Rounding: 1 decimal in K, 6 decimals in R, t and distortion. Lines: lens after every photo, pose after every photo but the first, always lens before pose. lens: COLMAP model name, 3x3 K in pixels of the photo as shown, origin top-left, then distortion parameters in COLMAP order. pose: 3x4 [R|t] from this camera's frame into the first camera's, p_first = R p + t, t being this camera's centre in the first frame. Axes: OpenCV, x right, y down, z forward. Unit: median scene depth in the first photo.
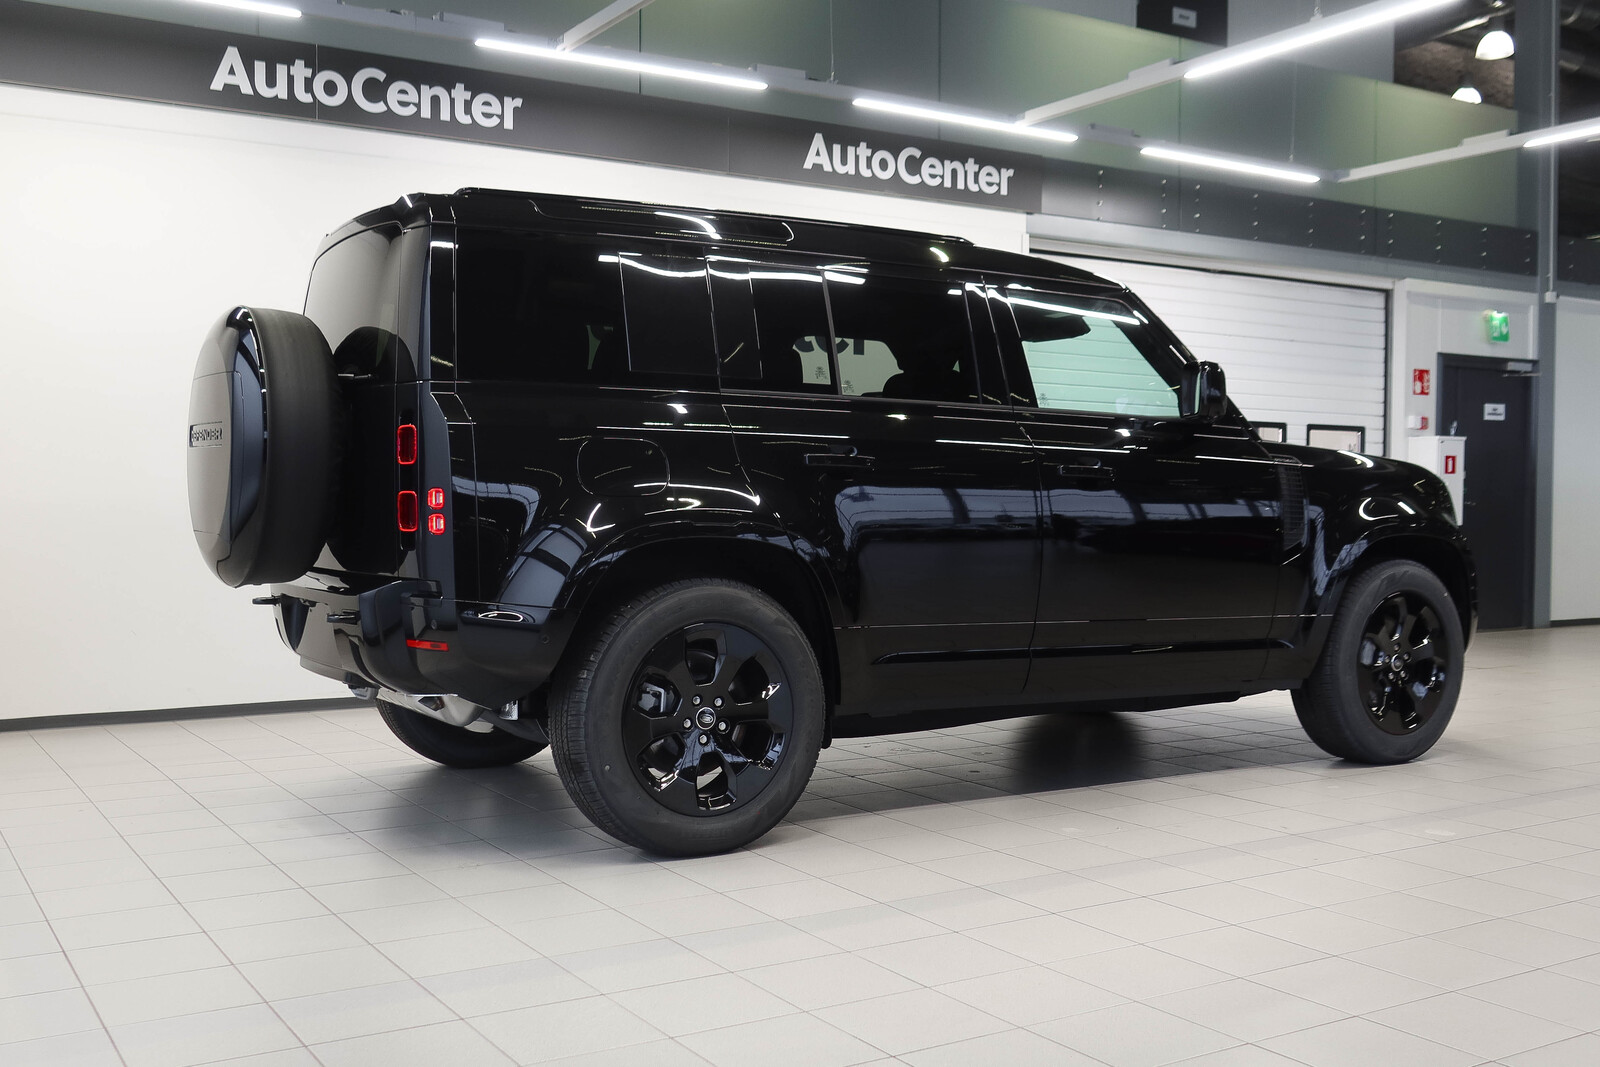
lens RADIAL K [[1562.0, 0, 799.6], [0, 1562.0, 560.6], [0, 0, 1]] dist [0.024779, -0.012328]
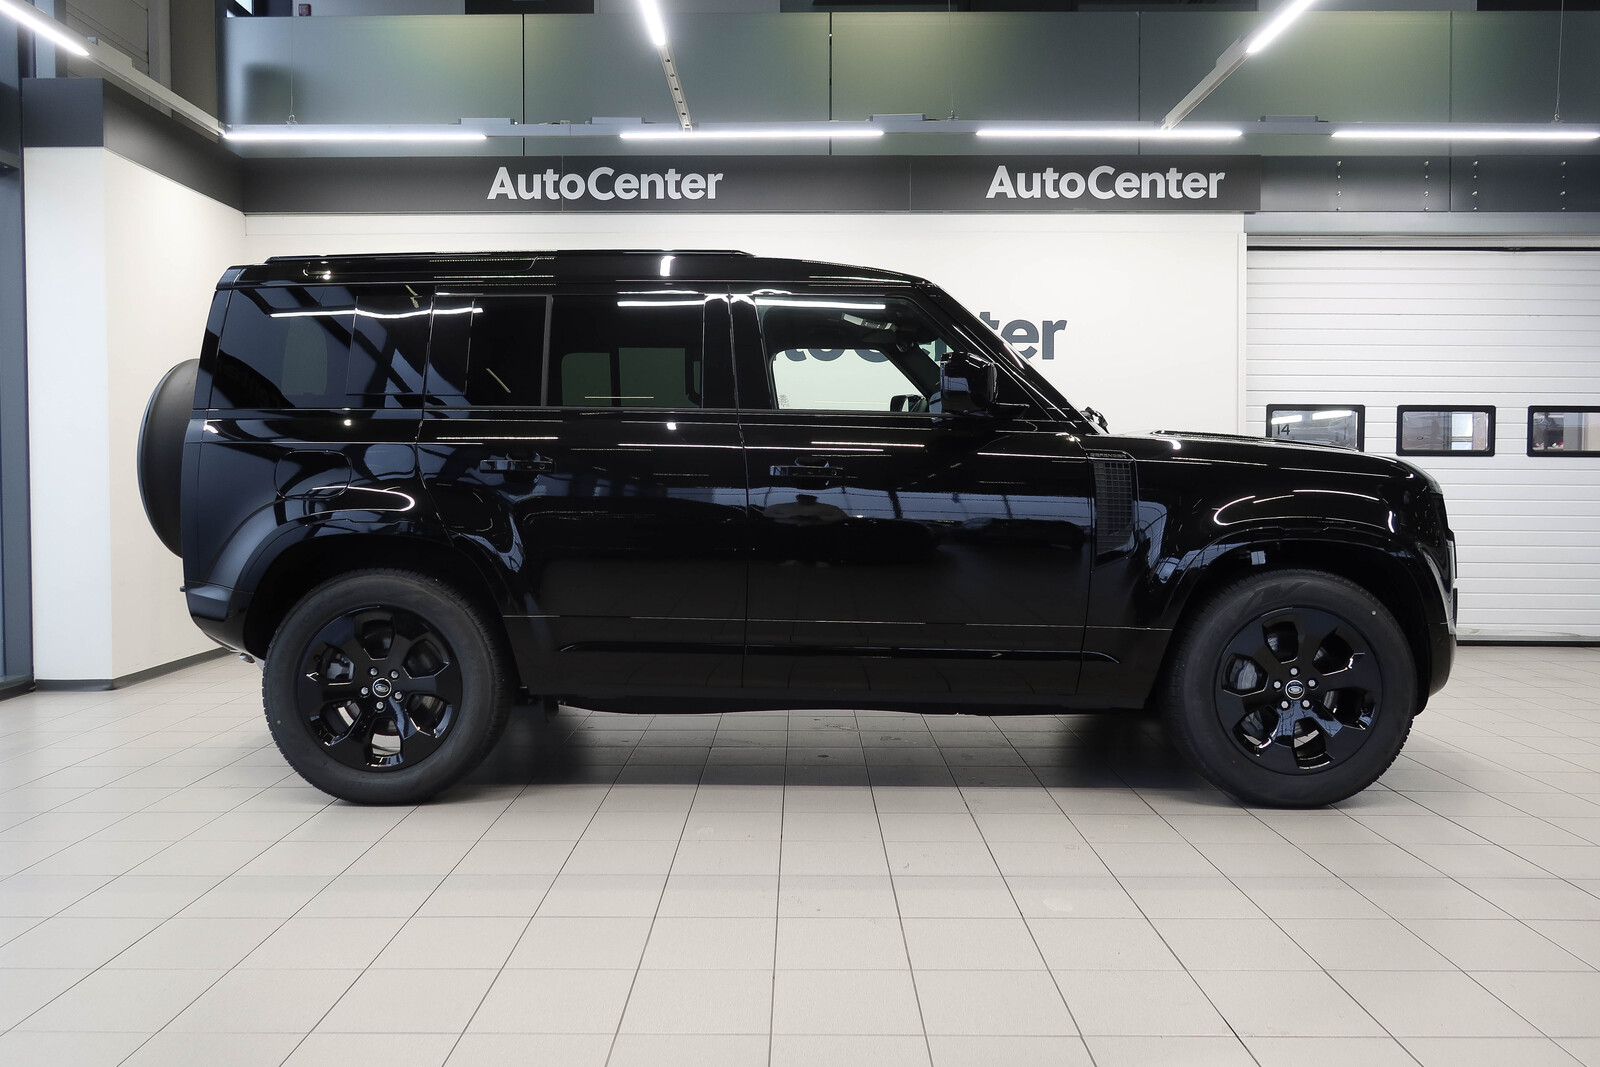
lens RADIAL K [[1132.5, 0, 800.0], [0, 1132.5, 533.5], [0, 0, 1]] dist [0.000278, -0.000678]
pose [[0.847918, 0.023147, -0.529622, 0.384551], [-0.019615, 0.999732, 0.012290, -0.017749], [0.529764, -0.000033, 0.848145, 0.271218]]
